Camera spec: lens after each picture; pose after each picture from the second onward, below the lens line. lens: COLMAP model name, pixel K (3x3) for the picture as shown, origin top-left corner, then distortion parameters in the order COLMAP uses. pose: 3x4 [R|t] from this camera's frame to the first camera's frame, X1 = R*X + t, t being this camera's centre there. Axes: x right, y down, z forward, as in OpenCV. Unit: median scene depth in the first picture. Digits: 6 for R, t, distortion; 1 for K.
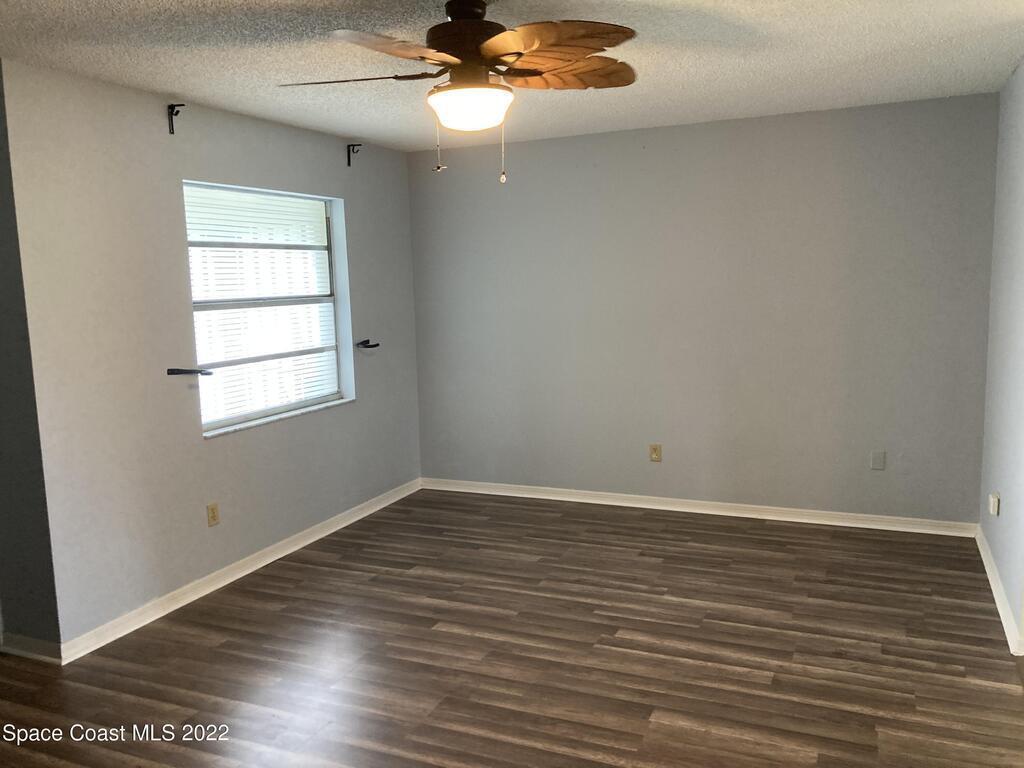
lens RADIAL K [[839.4, 0, 508.0], [0, 839.4, 384.3], [0, 0, 1]] dist [0.023024, -0.018639]
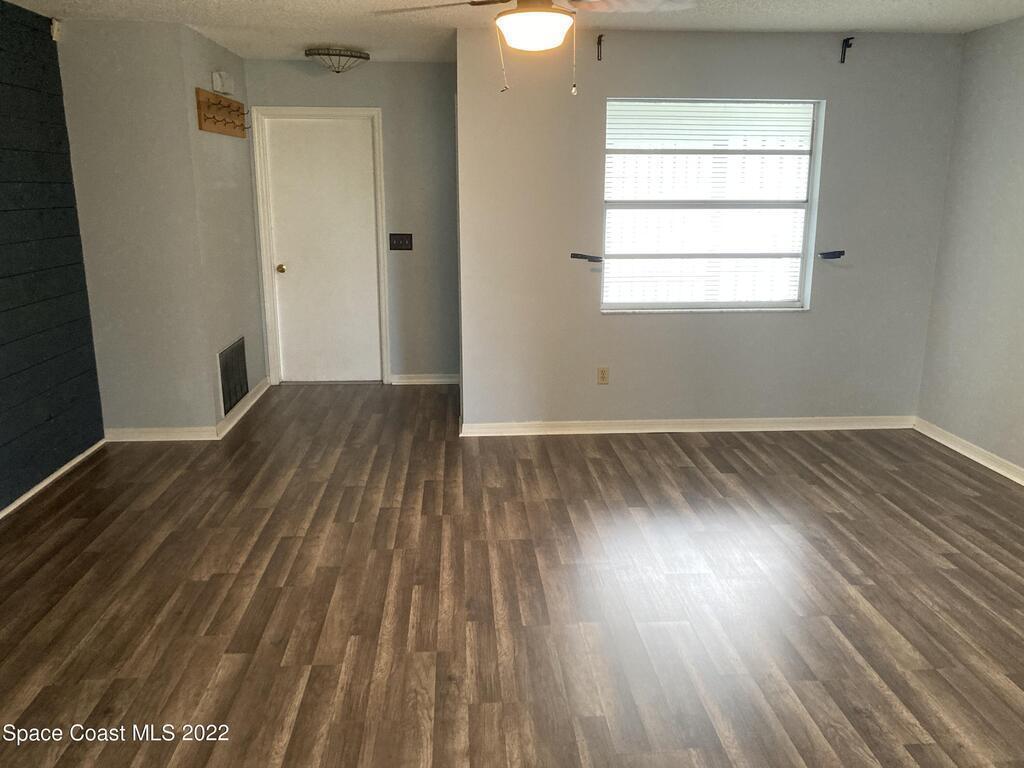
lens RADIAL K [[839.4, 0, 515.3], [0, 839.4, 388.0], [0, 0, 1]] dist [0.023024, -0.018639]
pose [[0.457130, 0.232533, -0.858464, 0.619780], [-0.129401, 0.972335, 0.194471, -0.048614], [0.879936, 0.022187, 0.474574, 0.279105]]
